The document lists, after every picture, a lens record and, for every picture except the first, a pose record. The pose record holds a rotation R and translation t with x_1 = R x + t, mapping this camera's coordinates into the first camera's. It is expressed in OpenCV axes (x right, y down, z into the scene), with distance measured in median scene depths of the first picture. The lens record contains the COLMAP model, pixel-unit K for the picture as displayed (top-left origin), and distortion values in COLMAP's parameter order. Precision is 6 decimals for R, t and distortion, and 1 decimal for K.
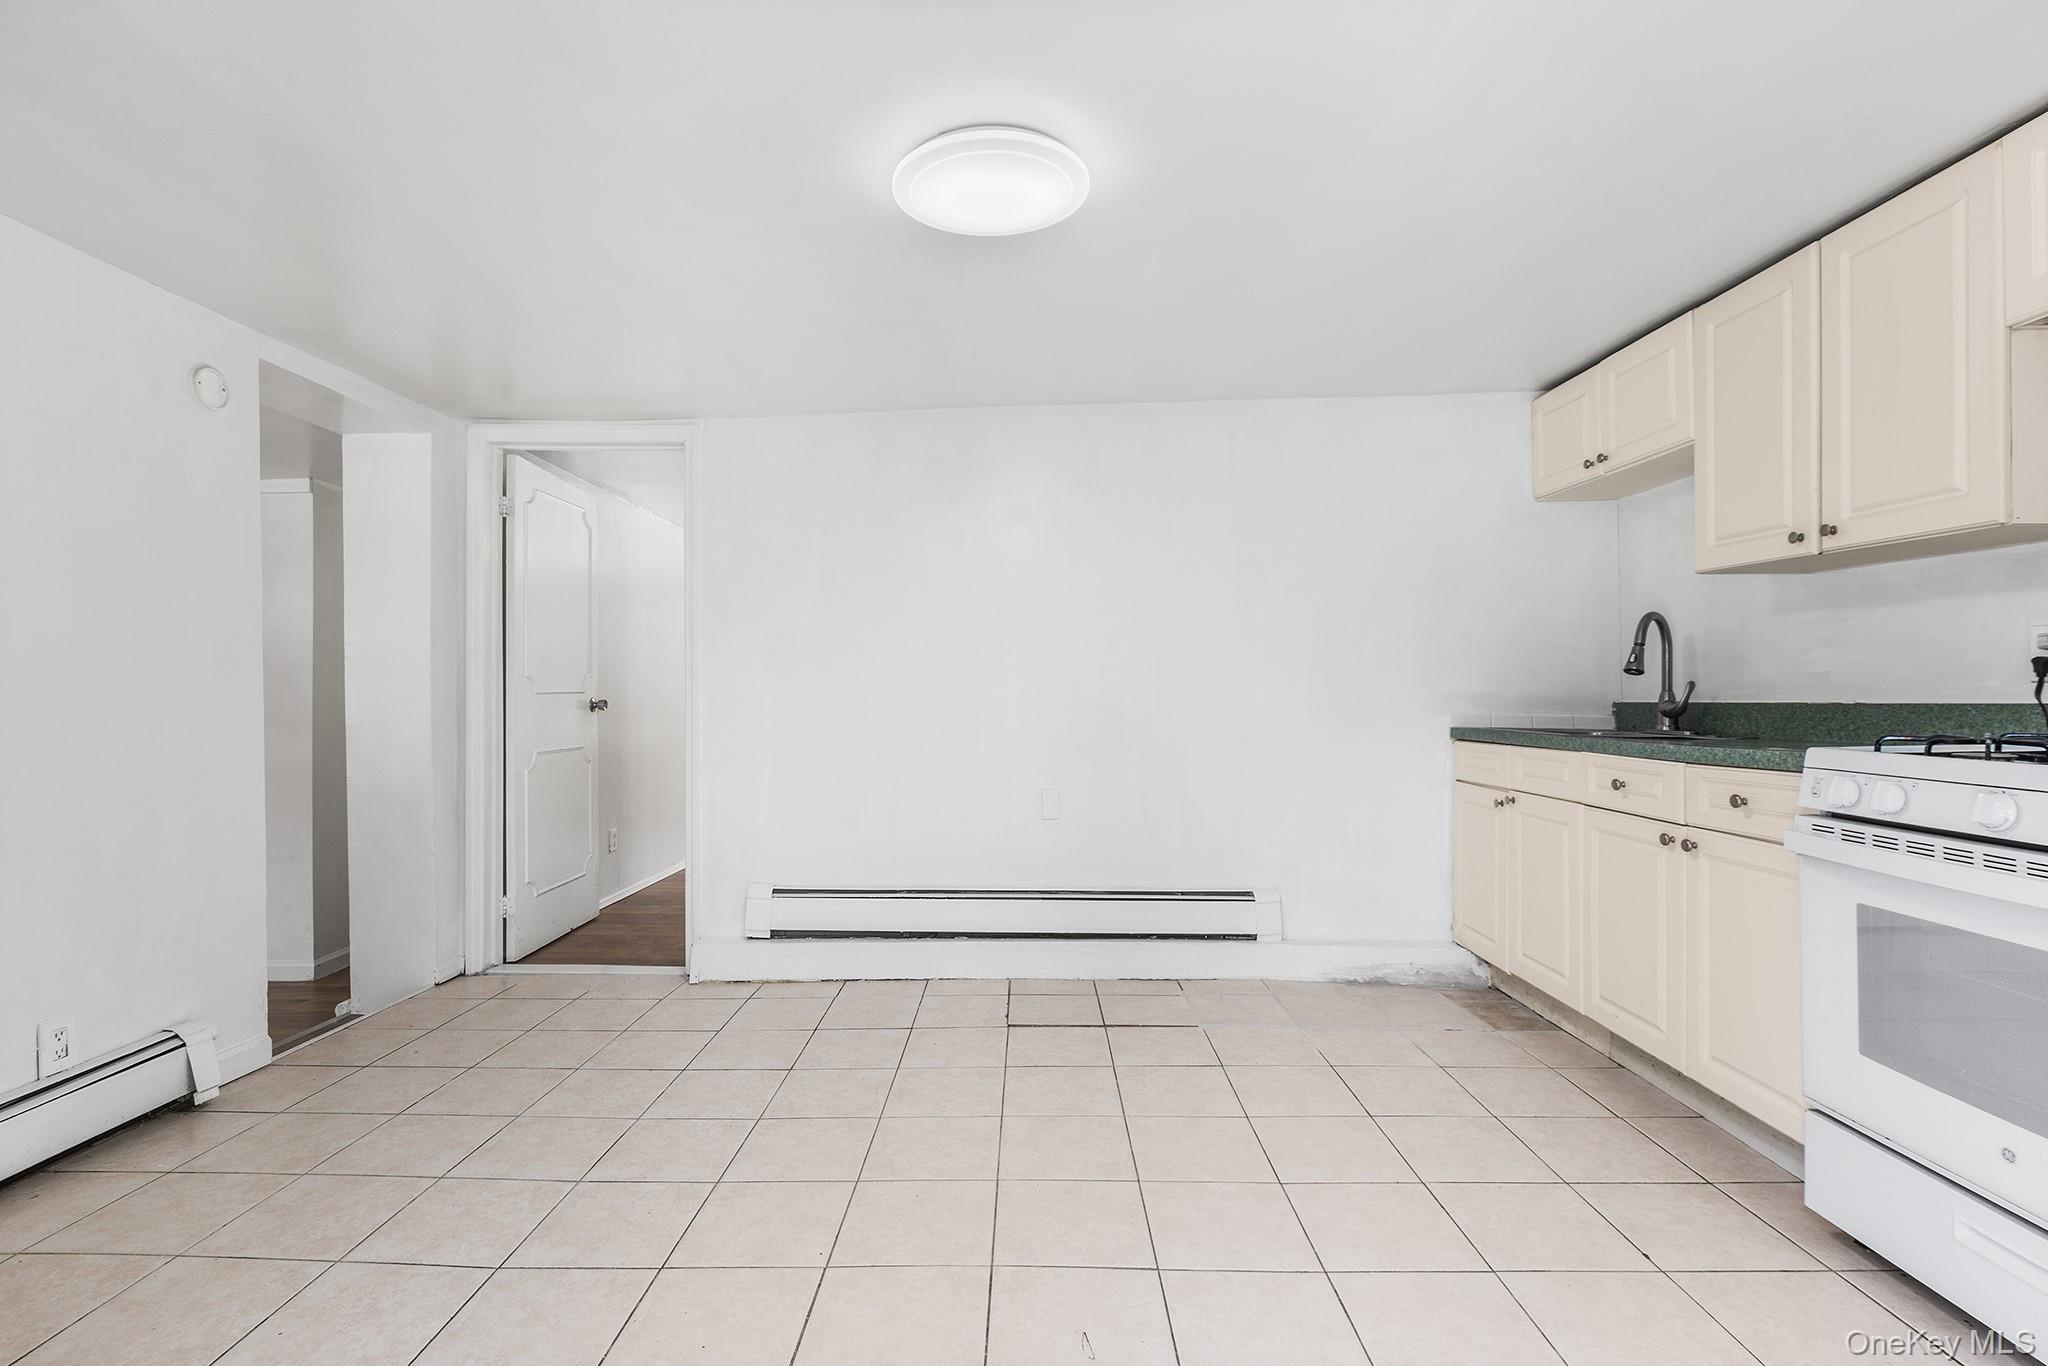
lens RADIAL K [[936.5, 0, 1012.0], [0, 936.5, 683.3], [0, 0, 1]] dist [-0.012120, -0.000162]
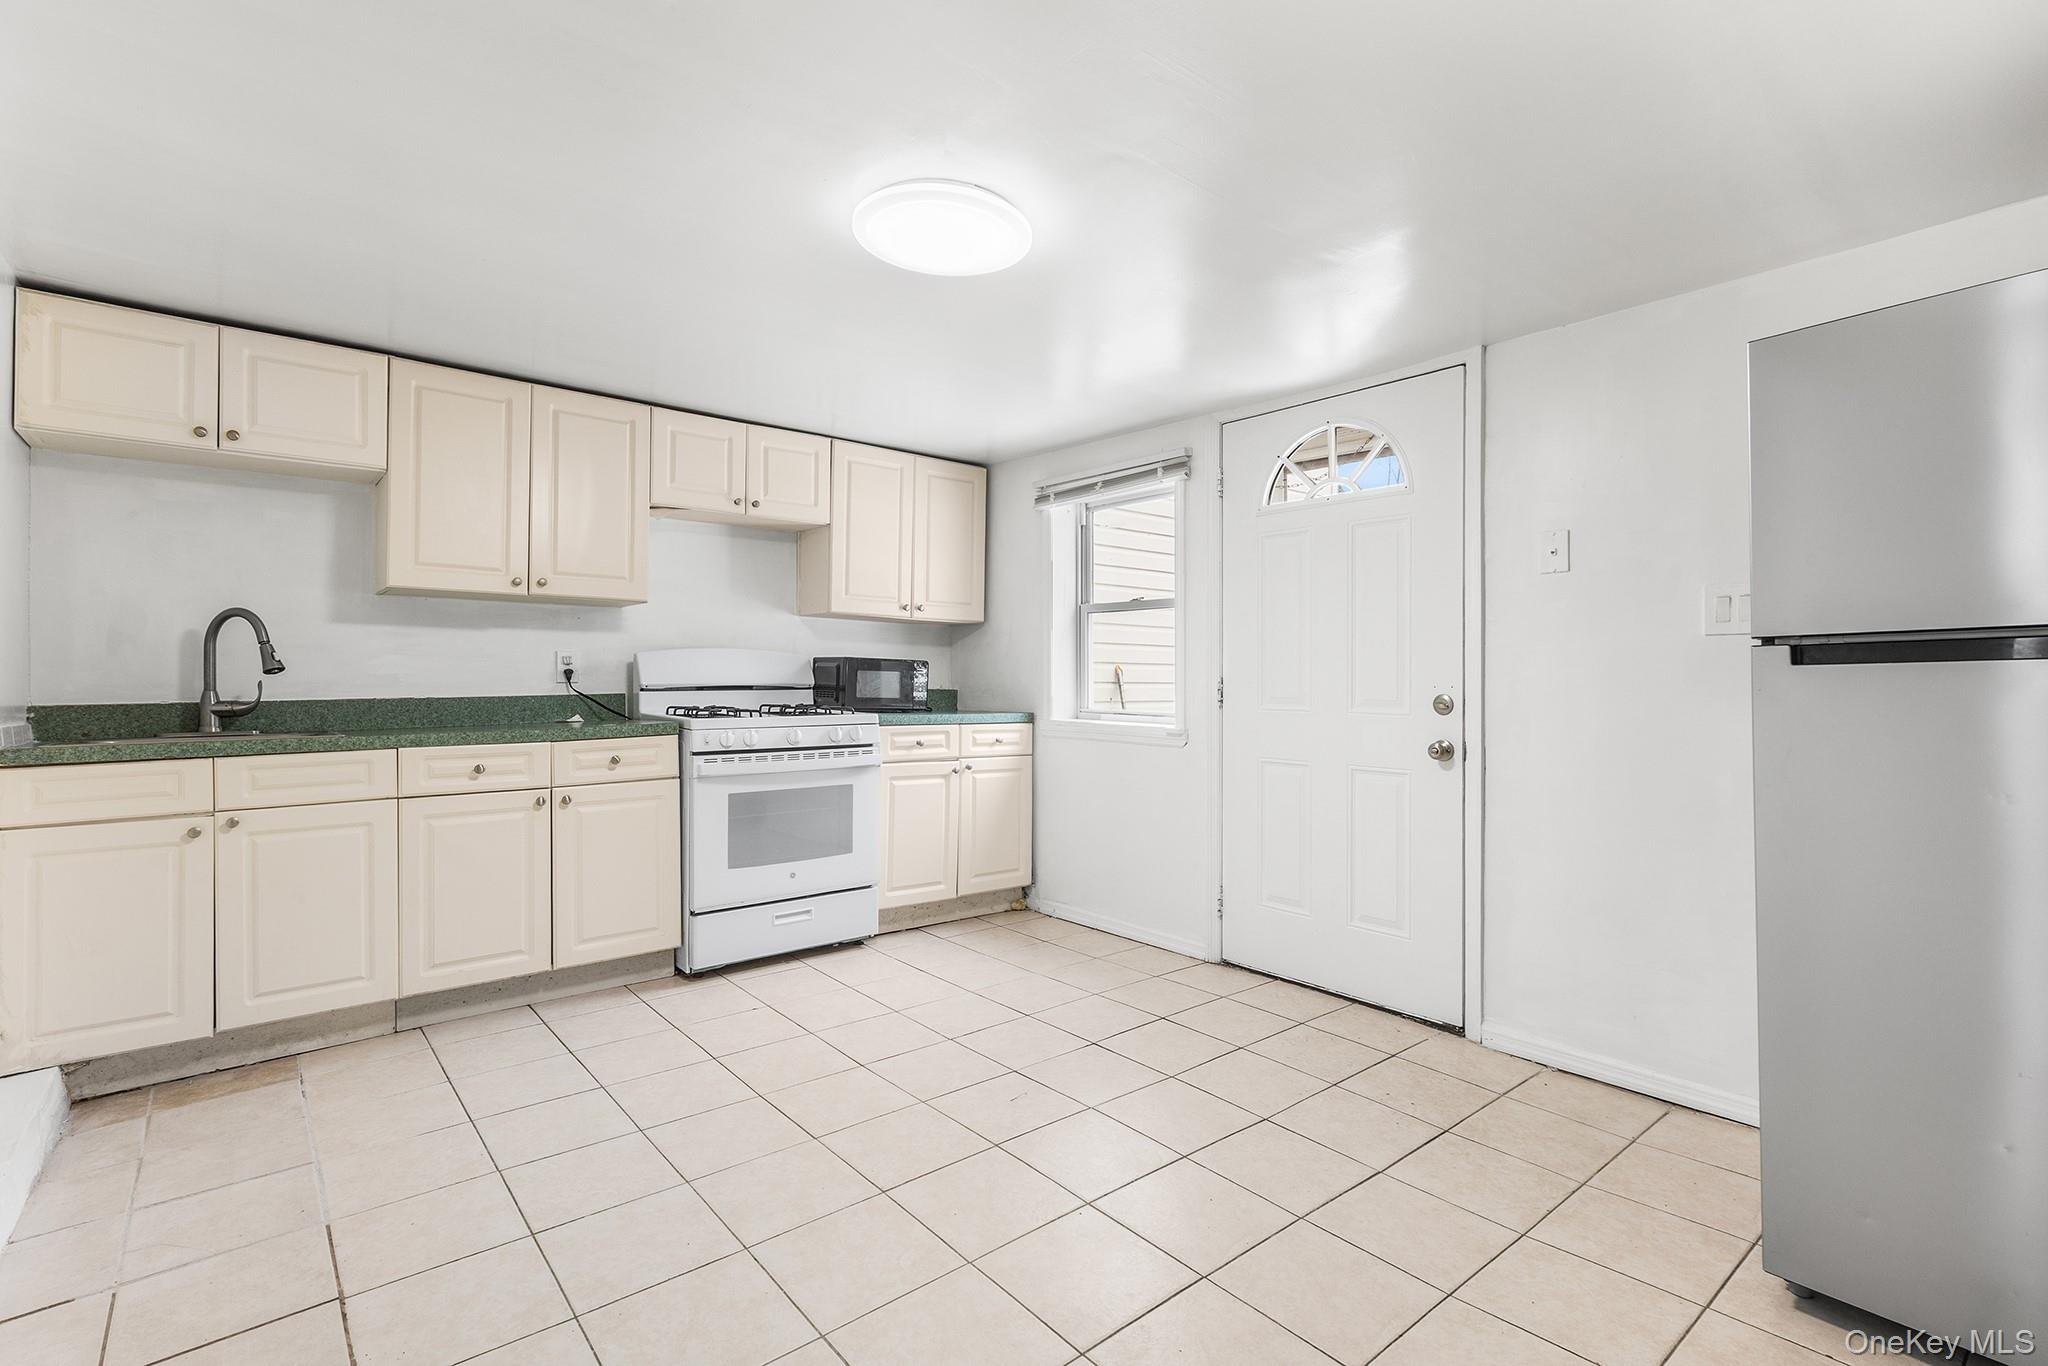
lens RADIAL K [[936.5, 0, 1012.0], [0, 936.5, 683.3], [0, 0, 1]] dist [-0.012120, -0.000162]
pose [[-0.653338, -0.002677, 0.757061, -0.572037], [-0.002411, 0.999996, 0.001455, -0.002915], [-0.757062, -0.000875, -0.653342, 1.047740]]
